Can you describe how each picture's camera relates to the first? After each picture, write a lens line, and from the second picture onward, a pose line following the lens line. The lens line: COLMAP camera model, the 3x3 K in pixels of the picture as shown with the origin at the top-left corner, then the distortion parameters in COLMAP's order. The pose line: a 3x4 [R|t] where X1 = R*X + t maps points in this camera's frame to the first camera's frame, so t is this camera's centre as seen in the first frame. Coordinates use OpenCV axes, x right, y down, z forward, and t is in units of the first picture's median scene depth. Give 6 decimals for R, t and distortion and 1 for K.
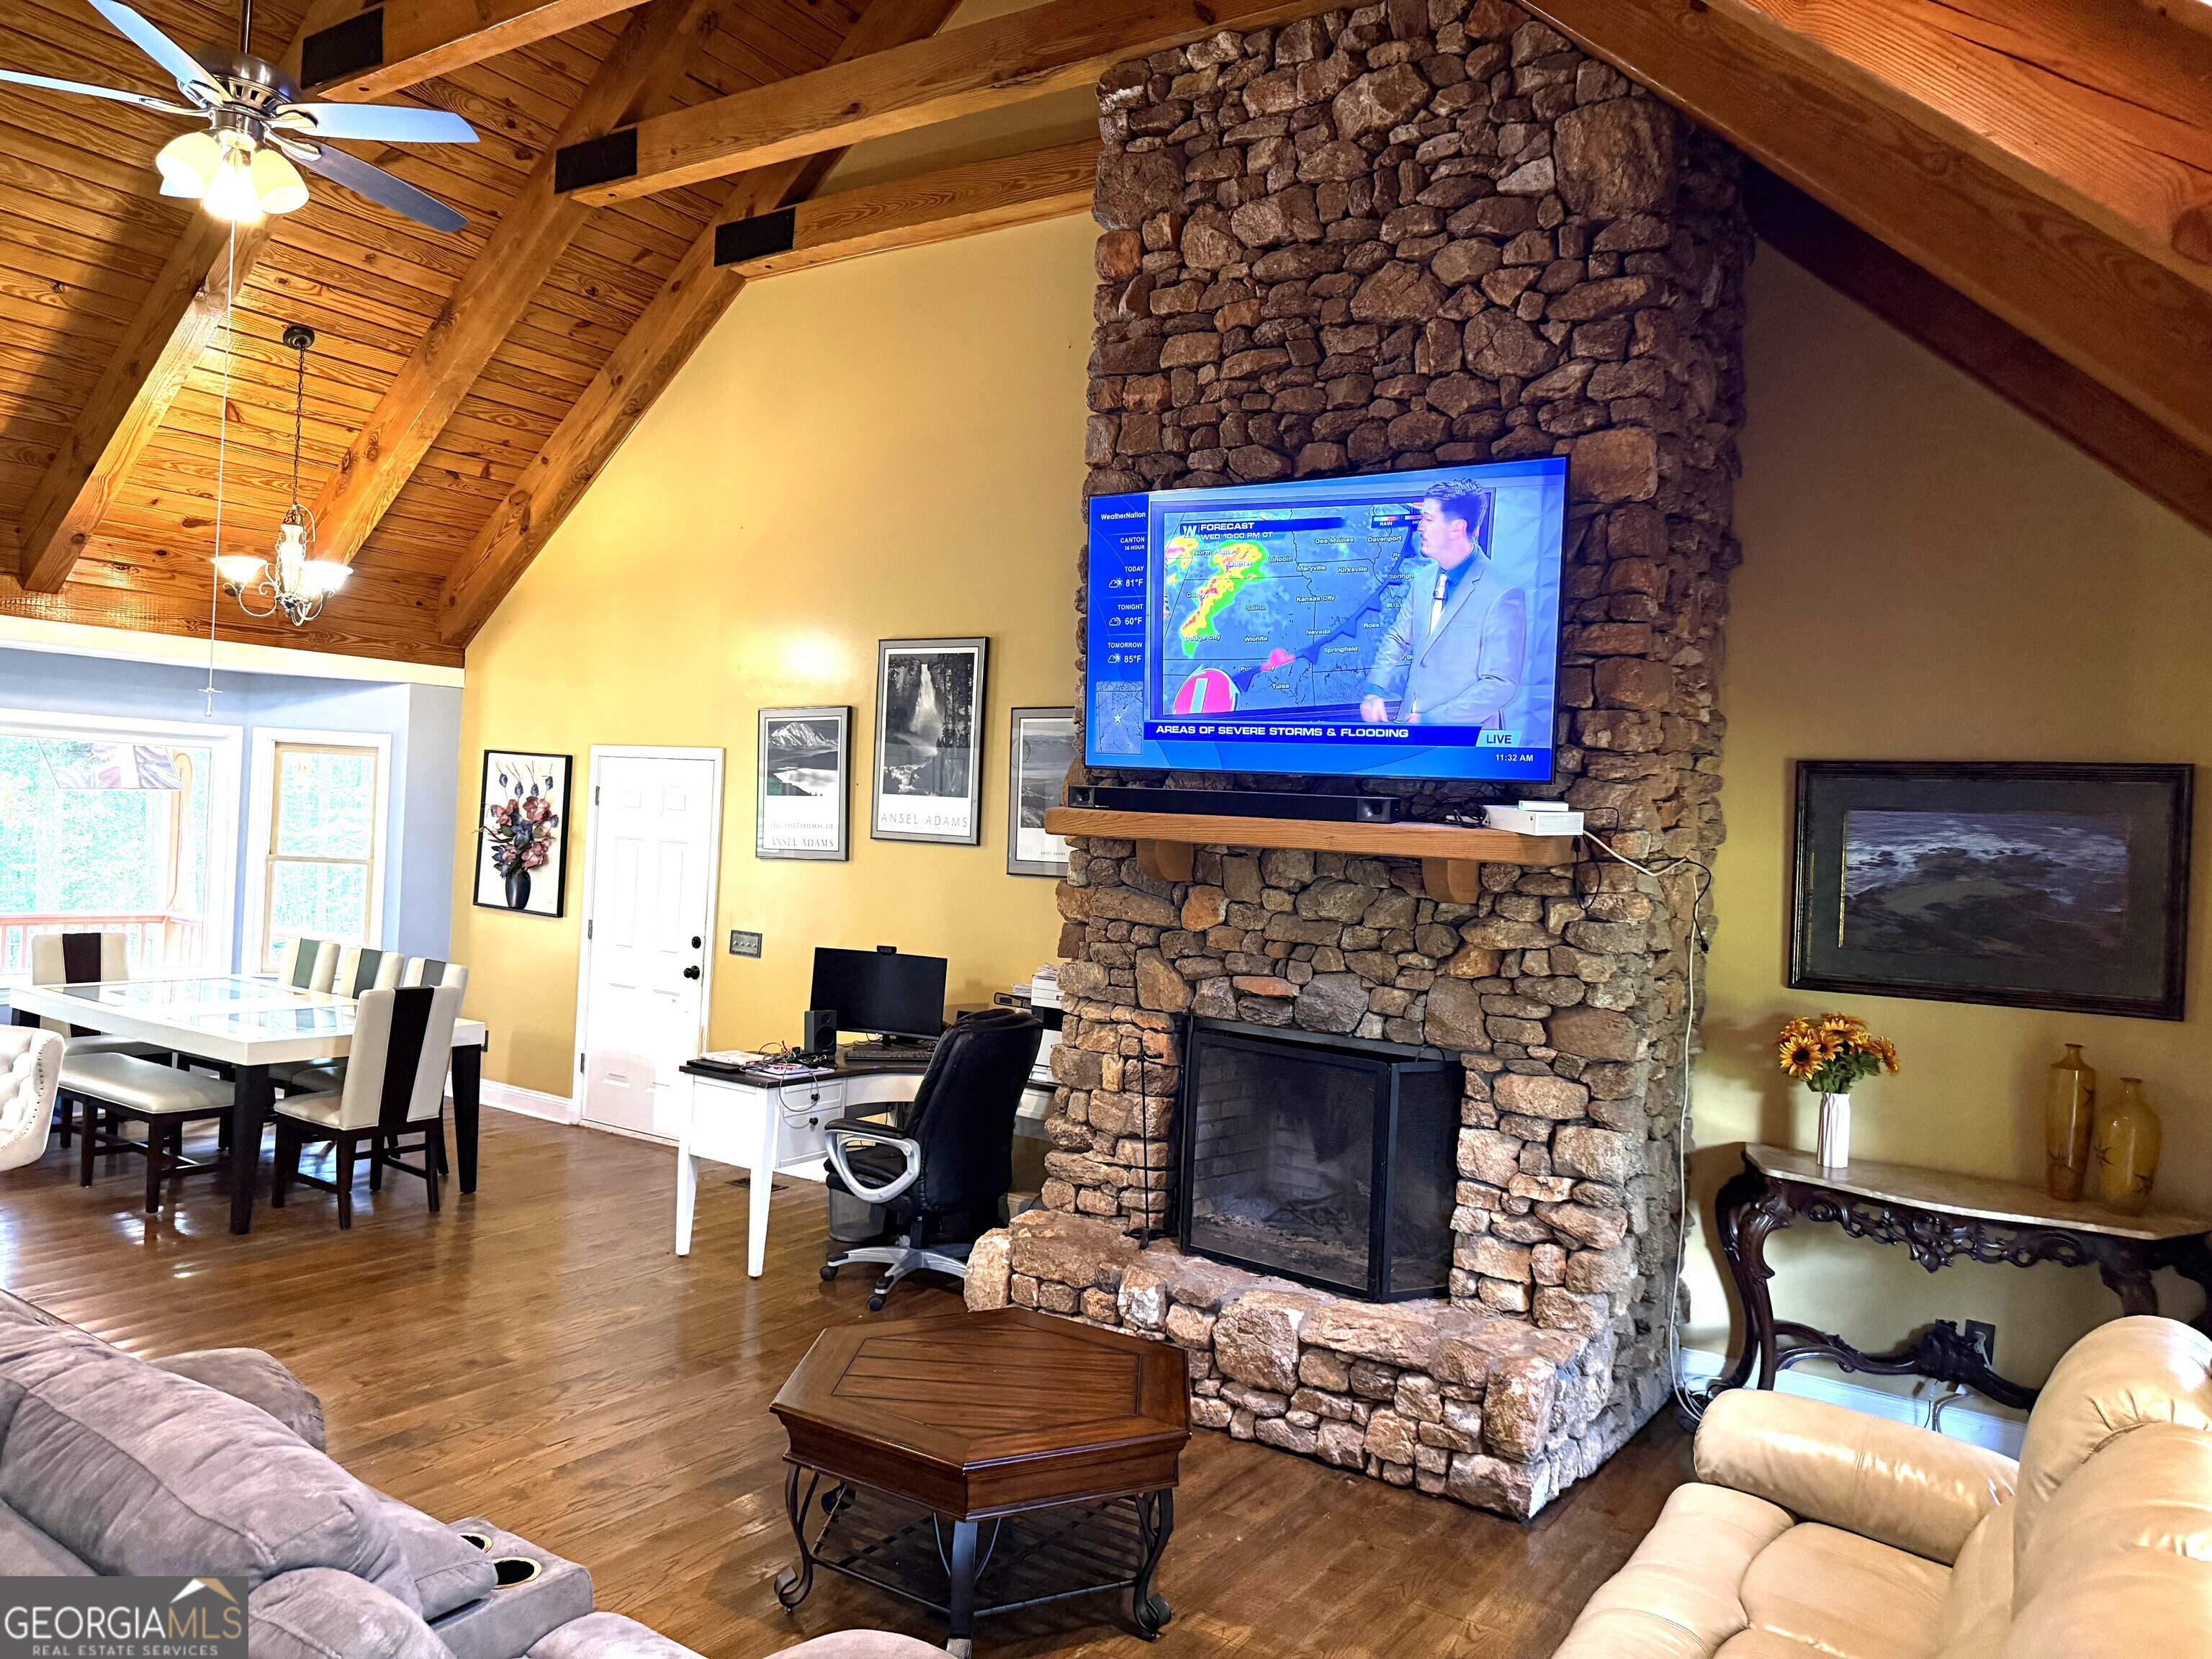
lens RADIAL K [[1553.9, 0, 1094.9], [0, 1553.9, 839.0], [0, 0, 1]] dist [0.132671, -0.159645]
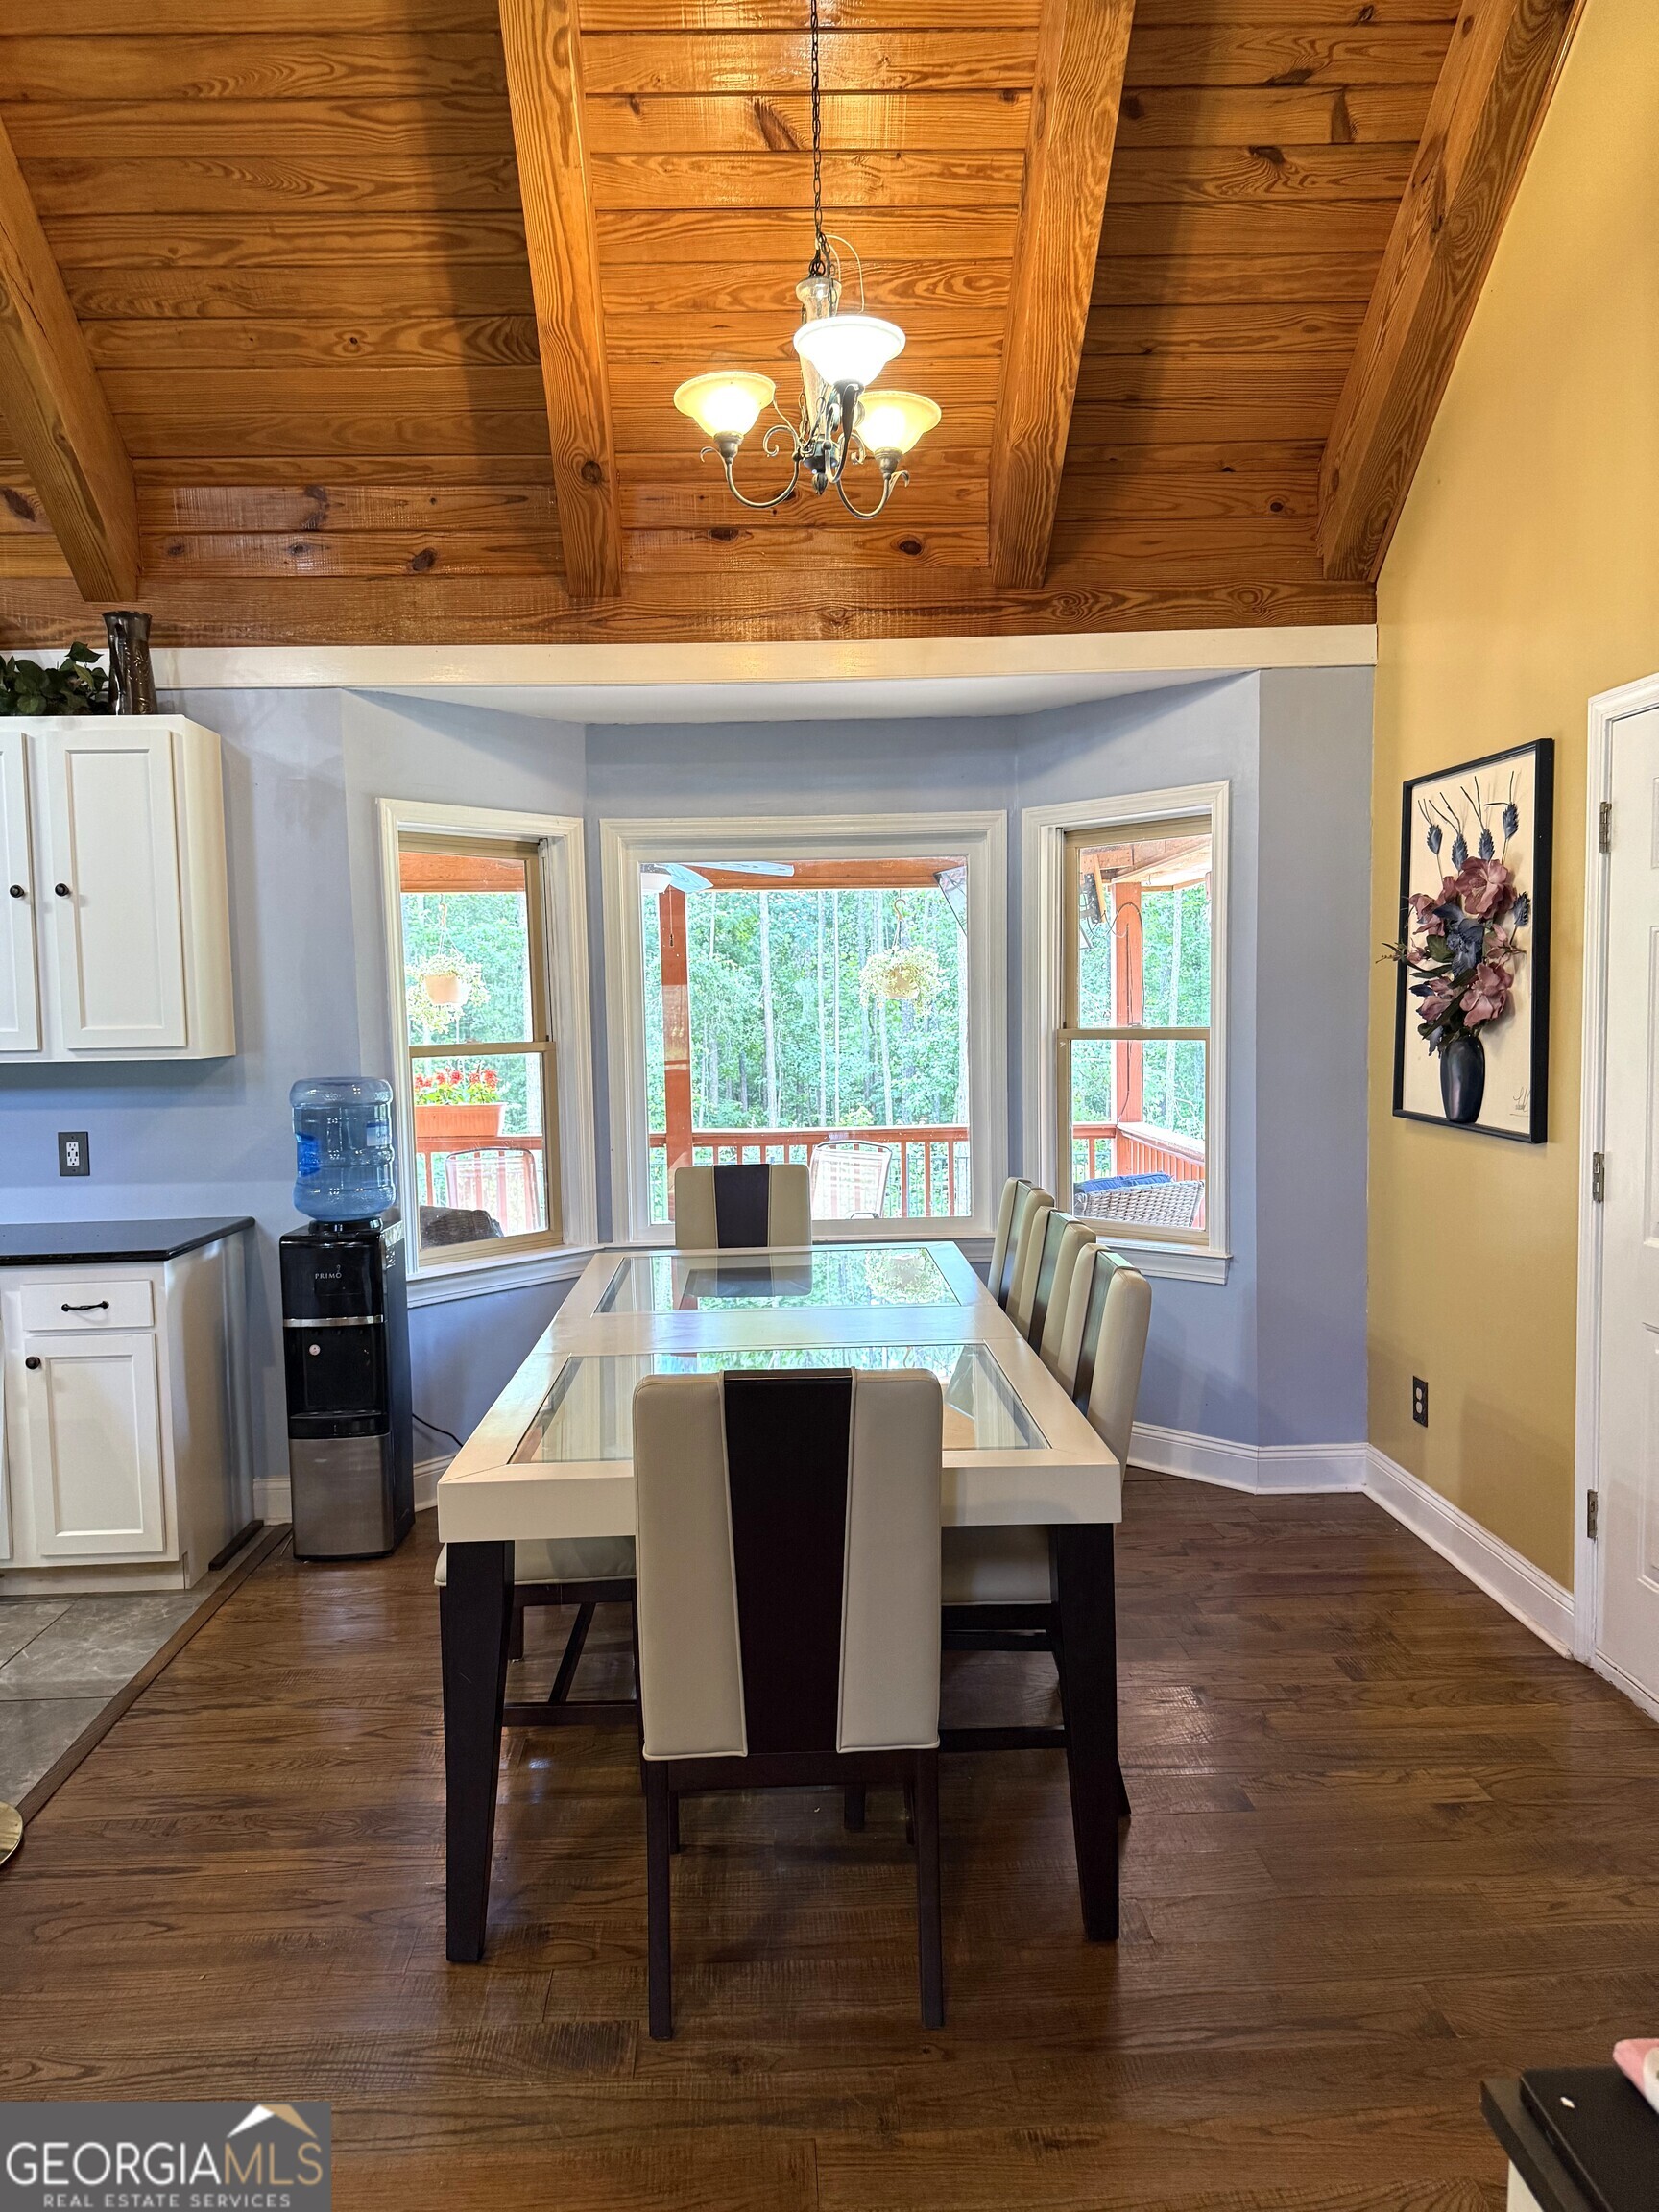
lens RADIAL K [[1524.9, 0, 824.5], [0, 1524.9, 1117.9], [0, 0, 1]] dist [0.064477, -0.090102]
pose [[0.583122, -0.003363, -0.812378, -0.285418], [0.044079, 0.998649, 0.027506, 0.055580], [0.811188, -0.051848, 0.582482, 1.438590]]
